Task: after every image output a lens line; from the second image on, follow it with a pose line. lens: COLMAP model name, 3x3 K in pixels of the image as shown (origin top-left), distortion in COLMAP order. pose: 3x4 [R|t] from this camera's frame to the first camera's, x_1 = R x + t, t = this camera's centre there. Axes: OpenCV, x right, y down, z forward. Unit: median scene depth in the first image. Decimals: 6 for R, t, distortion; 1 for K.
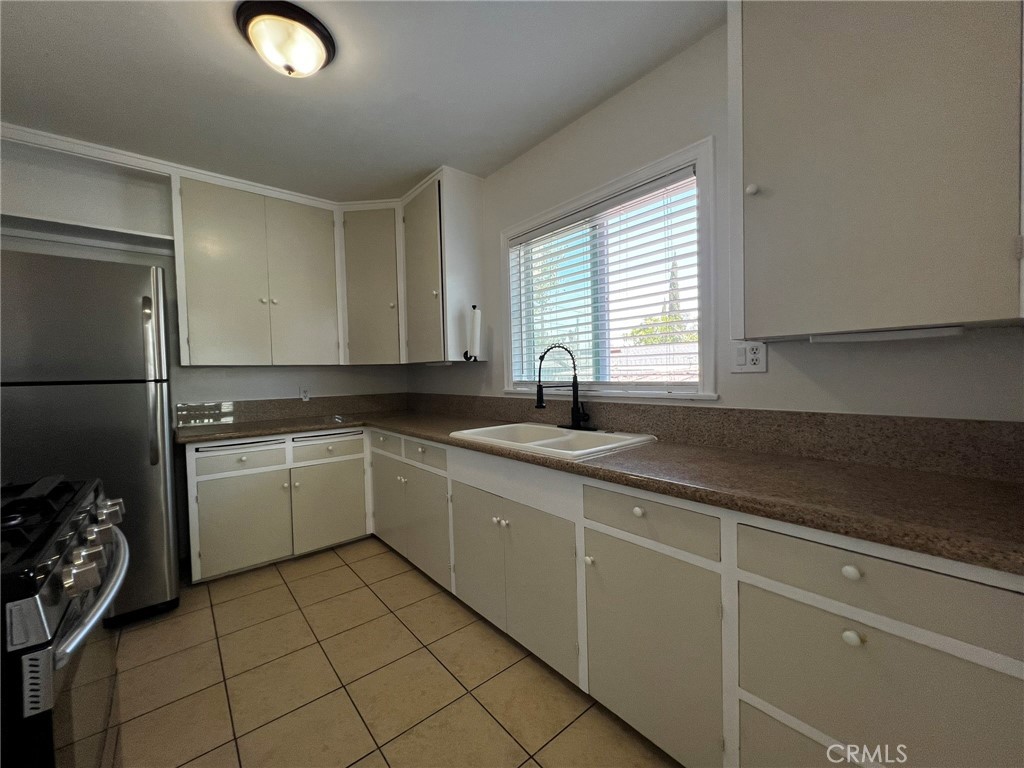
lens RADIAL K [[409.5, 0, 513.4], [0, 409.5, 386.2], [0, 0, 1]] dist [-0.002241, 0.001104]
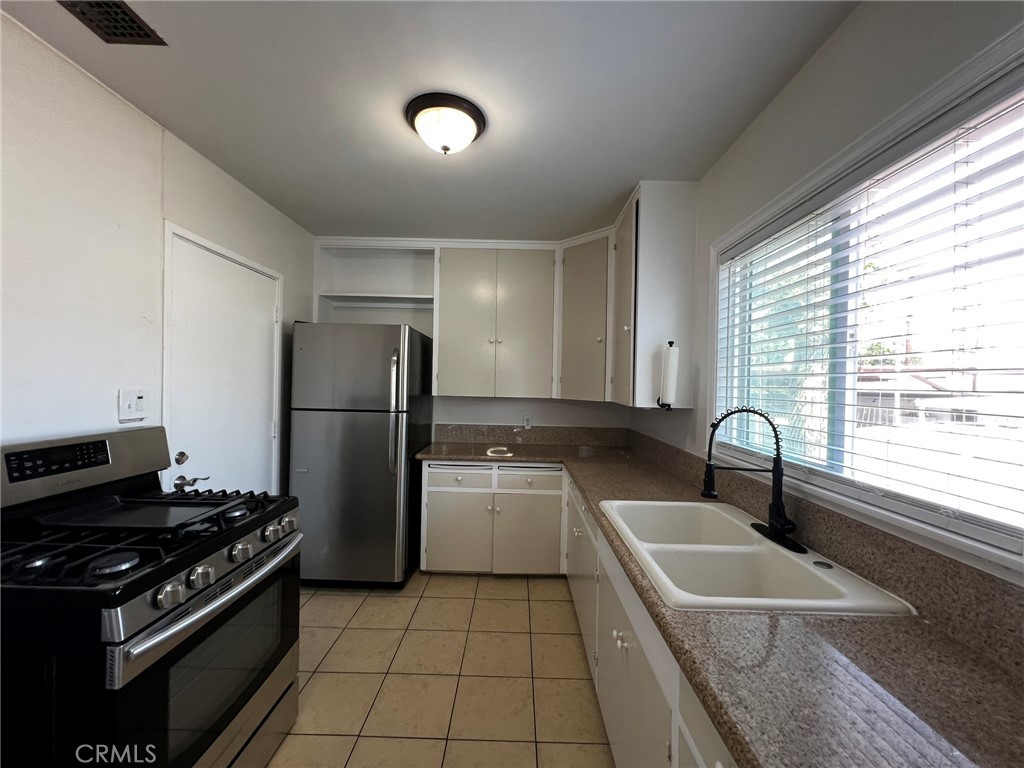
lens RADIAL K [[409.3, 0, 513.8], [0, 409.3, 388.1], [0, 0, 1]] dist [-0.000644, 0.000426]
pose [[0.760576, 0.046122, -0.647608, 0.209241], [-0.060186, 0.998187, 0.000406, -0.091755], [0.646453, 0.038668, 0.761974, 0.194574]]
